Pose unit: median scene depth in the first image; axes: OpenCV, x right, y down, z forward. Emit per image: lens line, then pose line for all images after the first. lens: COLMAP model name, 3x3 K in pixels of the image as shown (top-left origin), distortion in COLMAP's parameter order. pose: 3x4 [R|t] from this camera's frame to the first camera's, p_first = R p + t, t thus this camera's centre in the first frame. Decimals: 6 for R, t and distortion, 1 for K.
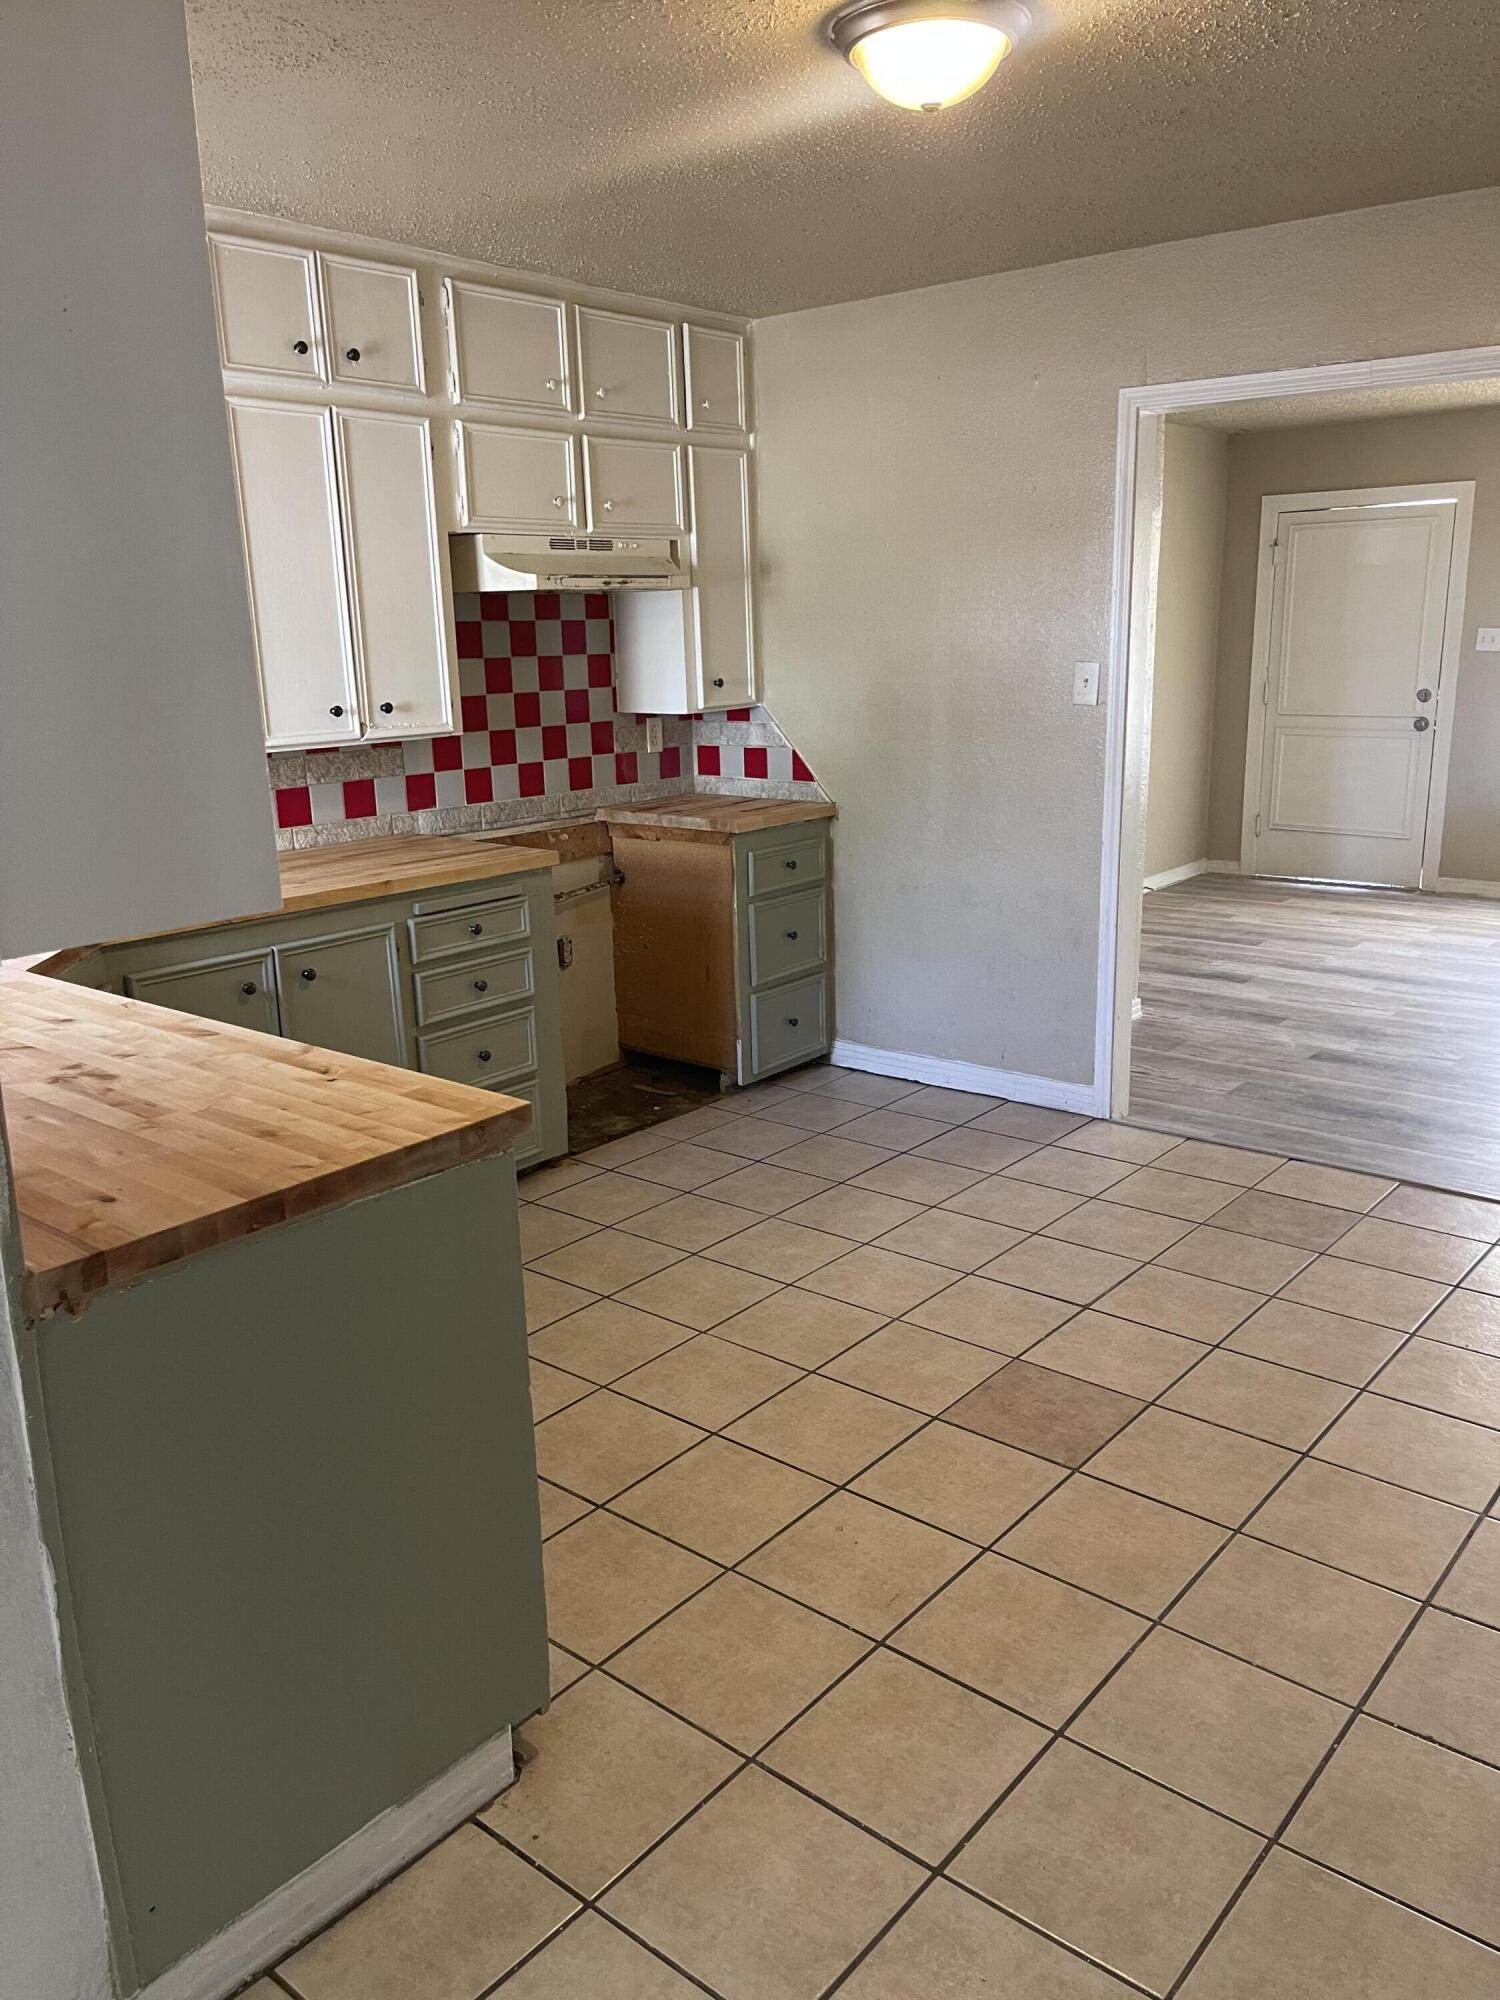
lens RADIAL K [[1504.8, 0, 768.0], [0, 1504.8, 1006.7], [0, 0, 1]] dist [0.062004, -0.083075]
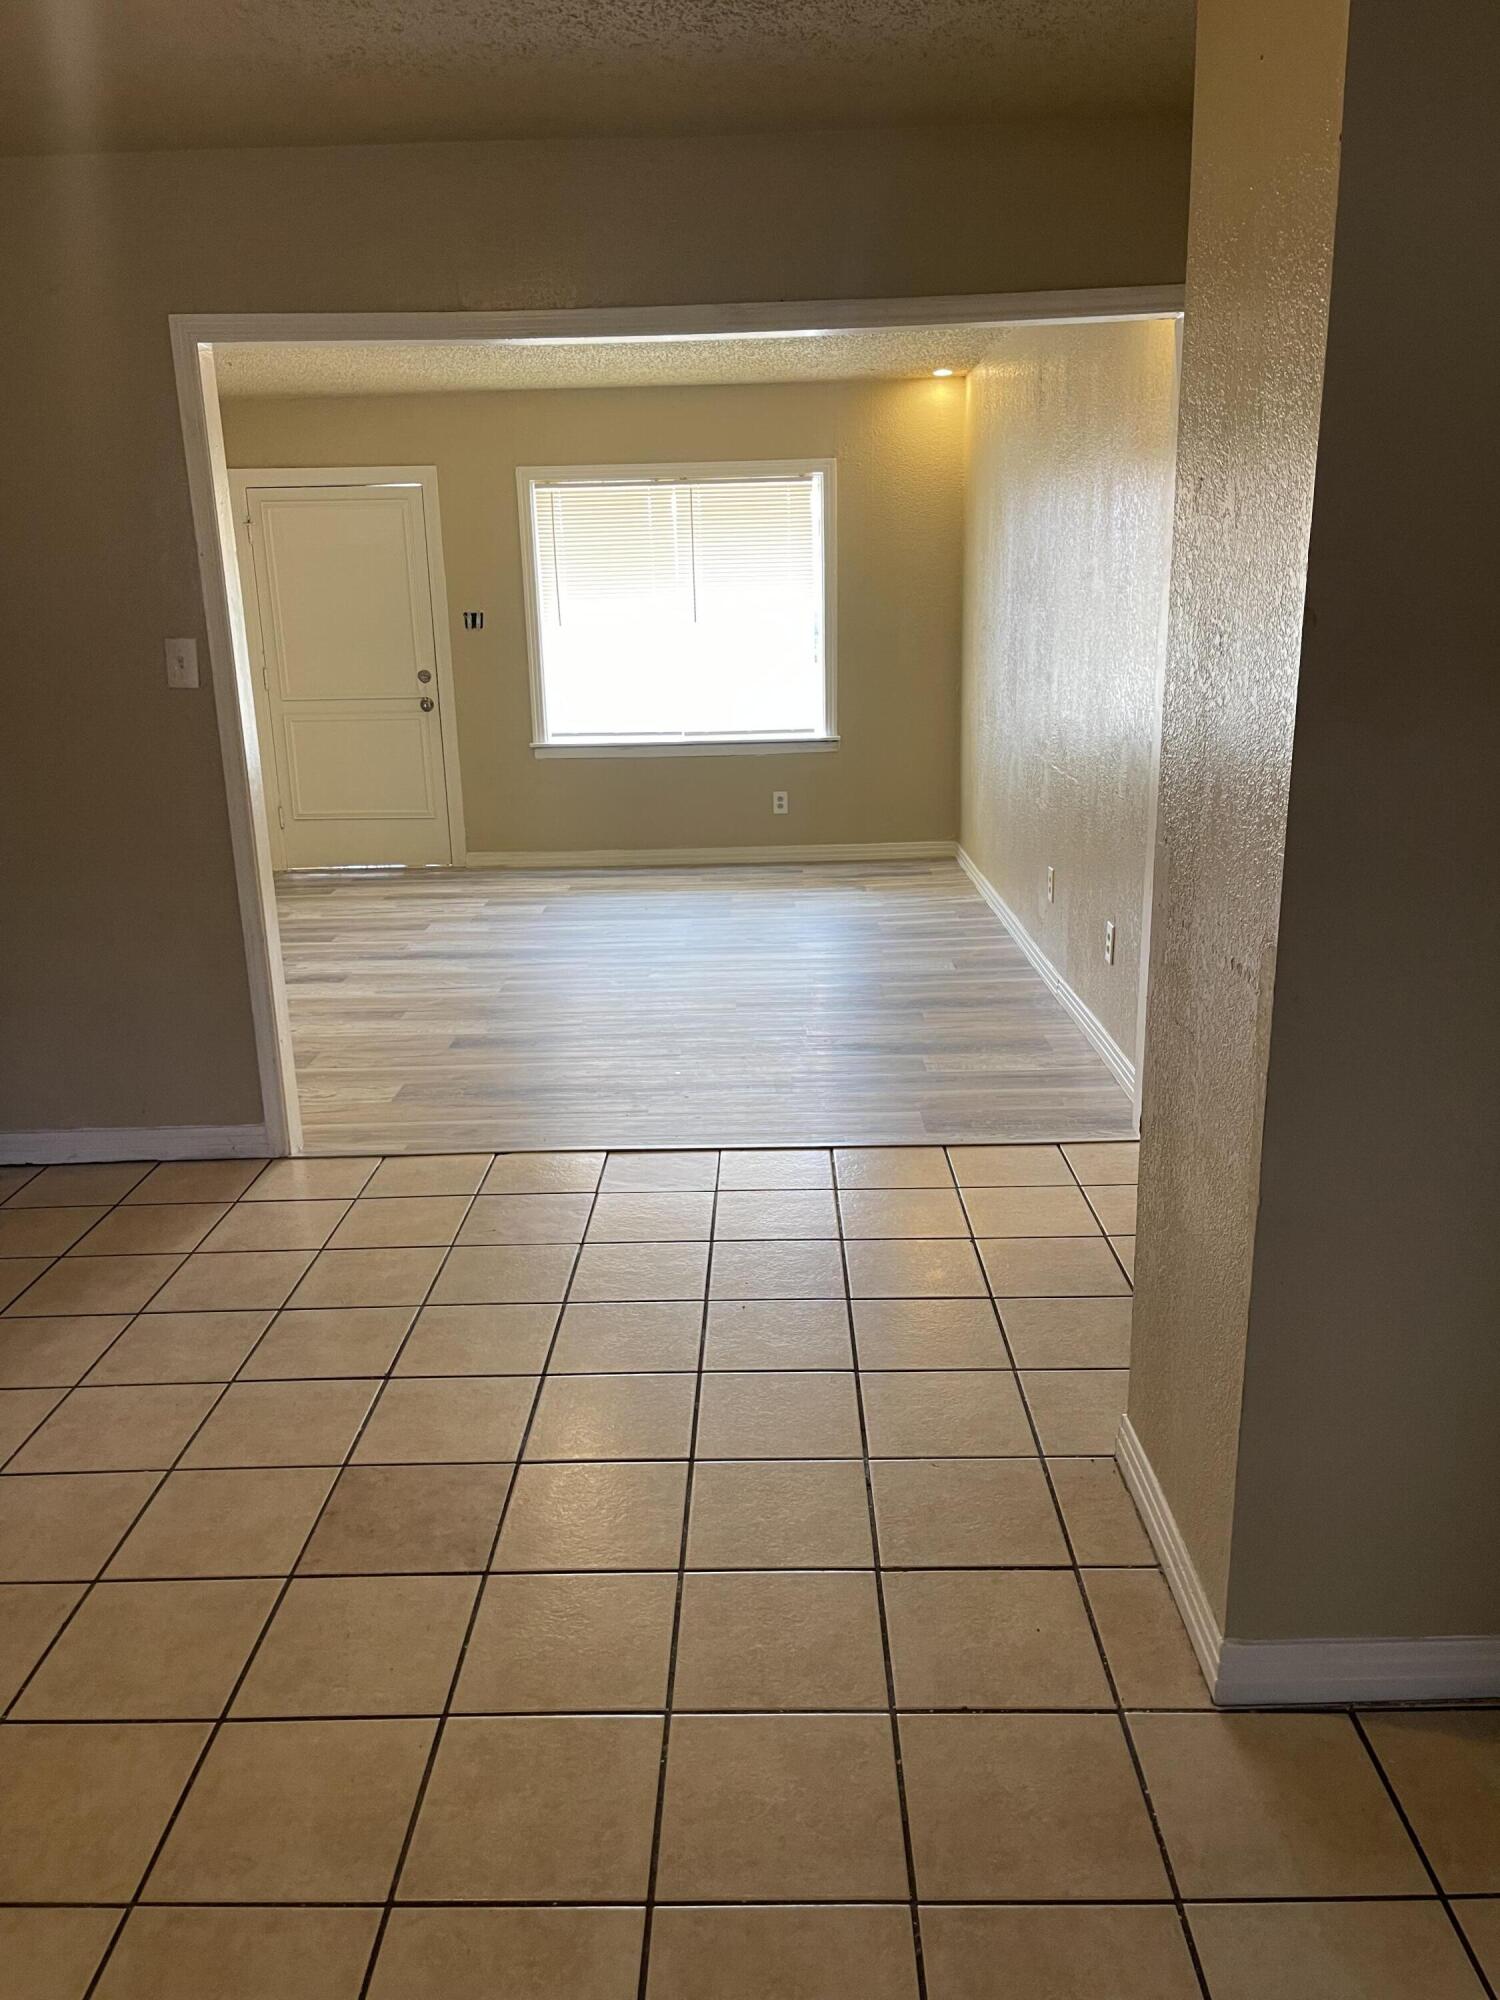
lens RADIAL K [[1504.8, 0, 754.3], [0, 1504.8, 1010.9], [0, 0, 1]] dist [0.062004, -0.083075]
pose [[0.776123, -0.164981, 0.608616, -0.082203], [0.160197, 0.985089, 0.062747, -0.020007], [-0.609893, 0.048799, 0.790980, 0.120740]]
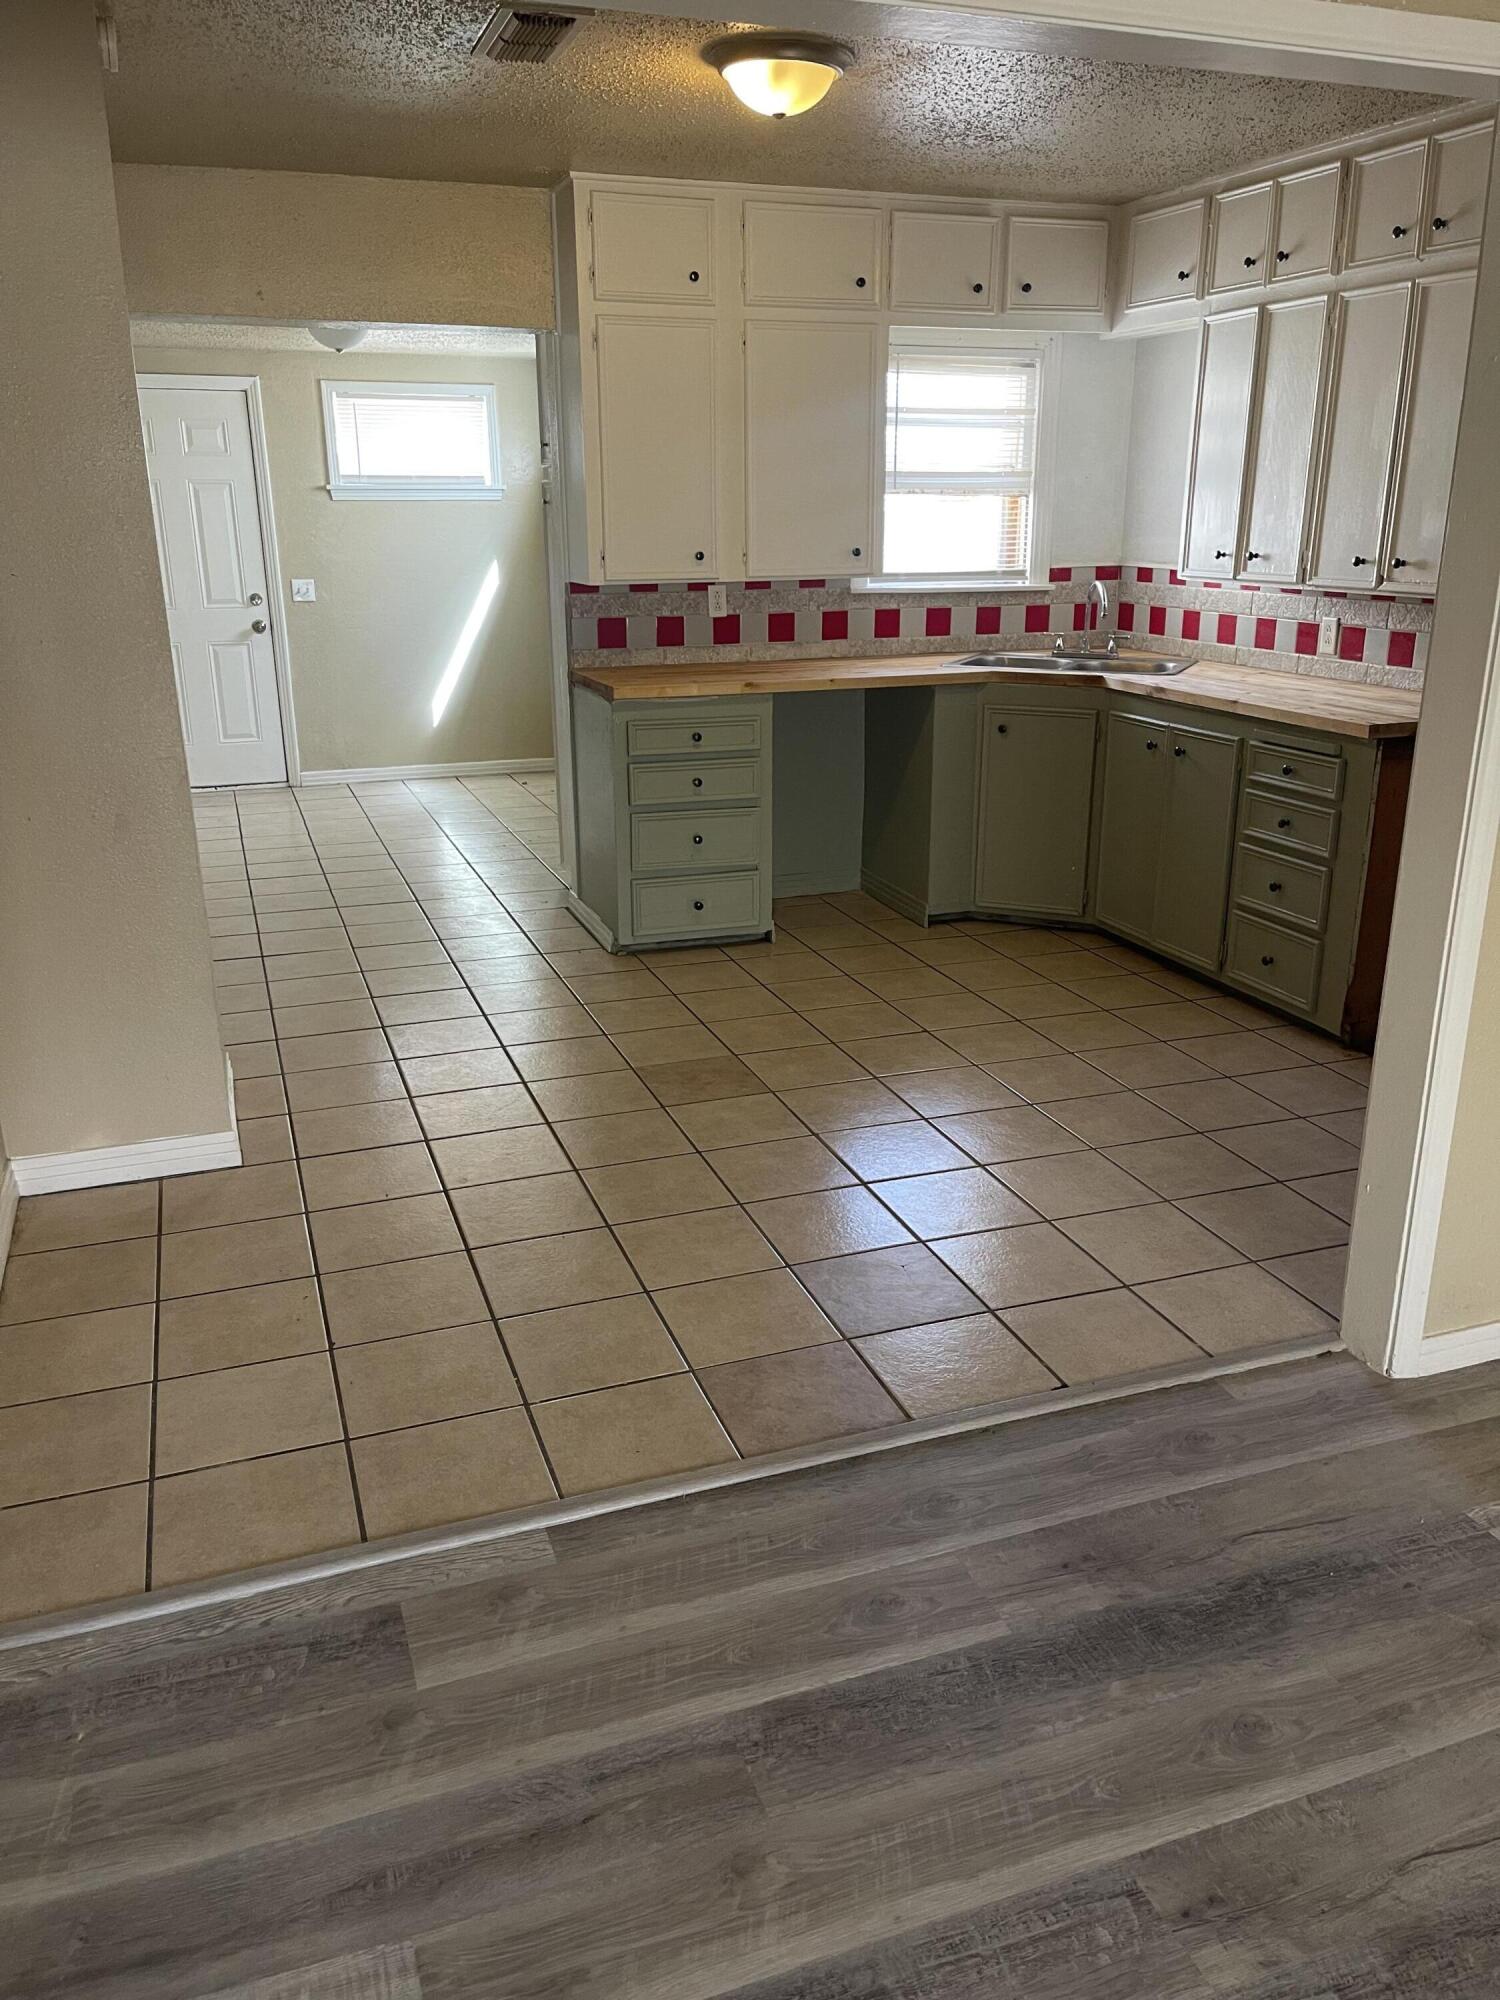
lens RADIAL K [[1504.8, 0, 755.8], [0, 1504.8, 1008.5], [0, 0, 1]] dist [0.062004, -0.083075]
pose [[-0.508883, 0.298685, -0.807357, 0.748174], [-0.198451, 0.871909, 0.447651, -0.250938], [0.837648, 0.388023, -0.384425, 0.924112]]
